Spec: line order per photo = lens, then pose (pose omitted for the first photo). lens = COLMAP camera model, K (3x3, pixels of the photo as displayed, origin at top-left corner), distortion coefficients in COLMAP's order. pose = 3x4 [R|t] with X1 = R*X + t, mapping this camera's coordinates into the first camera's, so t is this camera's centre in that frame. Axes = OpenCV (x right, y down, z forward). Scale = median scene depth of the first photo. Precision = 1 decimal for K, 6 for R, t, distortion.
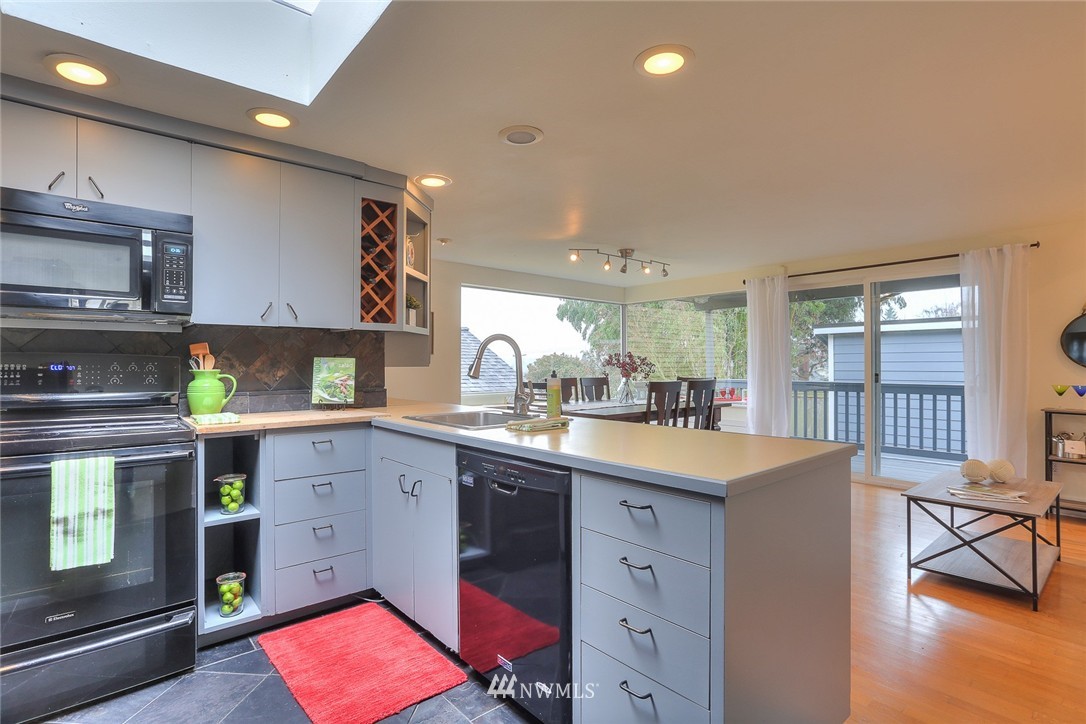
lens RADIAL K [[534.5, 0, 537.5], [0, 534.5, 358.8], [0, 0, 1]] dist [-0.026770, 0.009301]
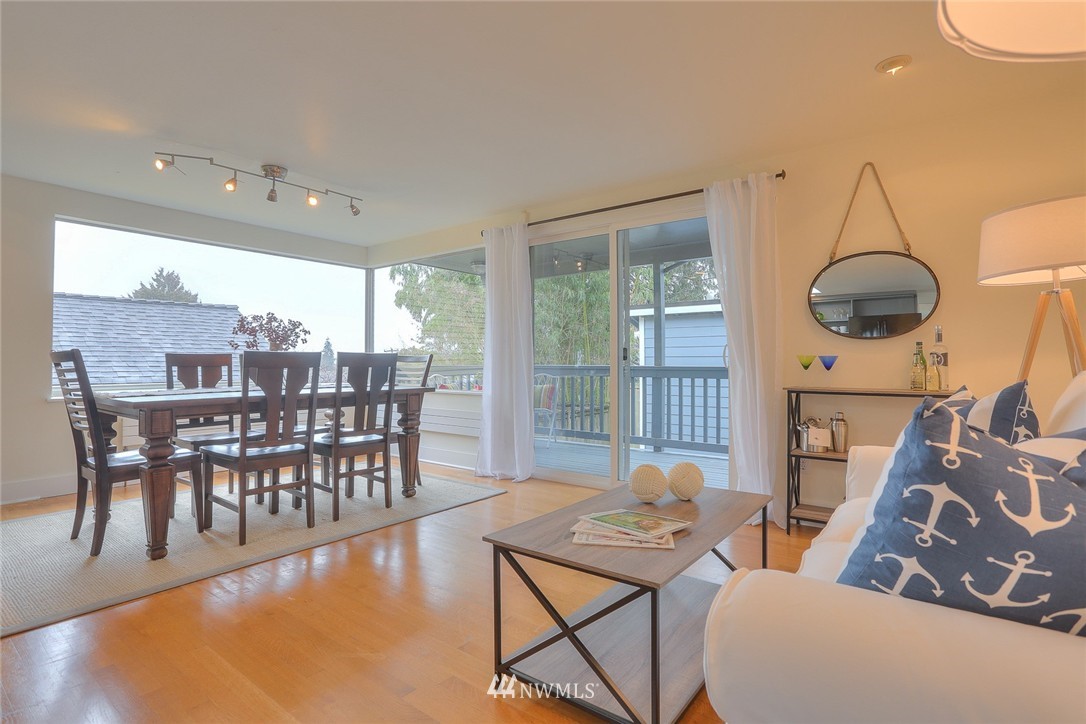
lens RADIAL K [[534.5, 0, 550.7], [0, 534.5, 353.4], [0, 0, 1]] dist [-0.026770, 0.009301]
pose [[0.975529, -0.000005, 0.219872, 0.391188], [0.001156, 0.999986, -0.005105, 0.042141], [-0.219869, 0.005235, 0.975515, 0.277929]]
